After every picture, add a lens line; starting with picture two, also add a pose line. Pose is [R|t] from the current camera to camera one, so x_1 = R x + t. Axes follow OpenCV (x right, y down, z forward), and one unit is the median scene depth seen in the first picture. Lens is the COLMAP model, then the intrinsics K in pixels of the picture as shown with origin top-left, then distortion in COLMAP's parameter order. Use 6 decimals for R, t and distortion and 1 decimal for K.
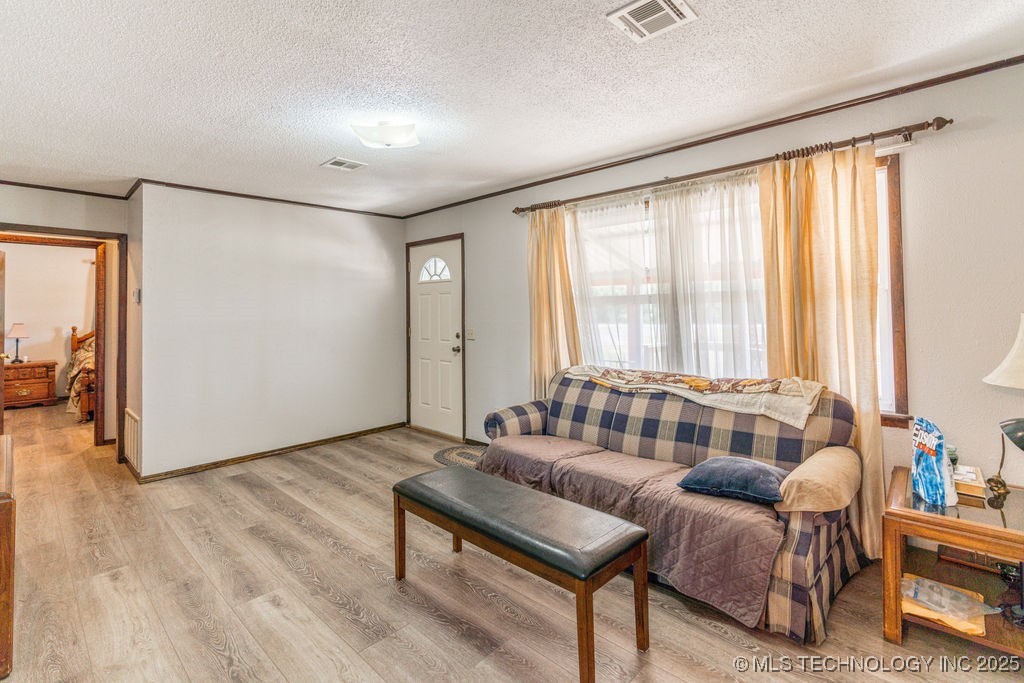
lens RADIAL K [[475.5, 0, 514.6], [0, 475.5, 302.4], [0, 0, 1]] dist [-0.013649, 0.006415]
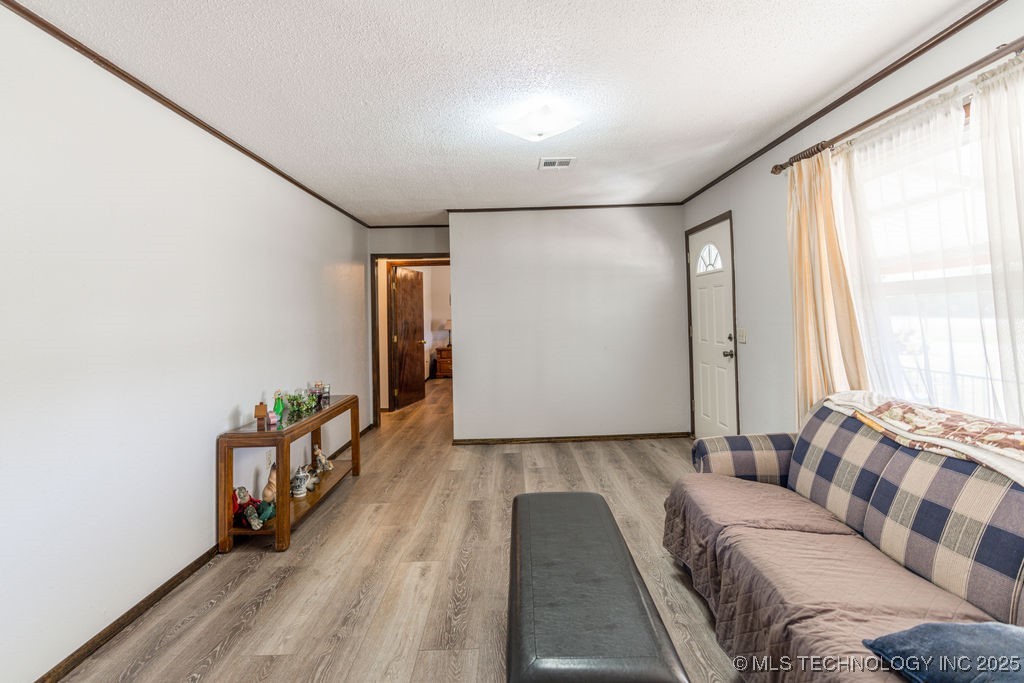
lens RADIAL K [[475.5, 0, 514.6], [0, 475.5, 302.4], [0, 0, 1]] dist [-0.013649, 0.006415]
pose [[0.696000, -0.022331, -0.717694, 0.298392], [0.029414, 0.999564, -0.002576, 0.001738], [0.717439, -0.019317, 0.696354, 0.243926]]
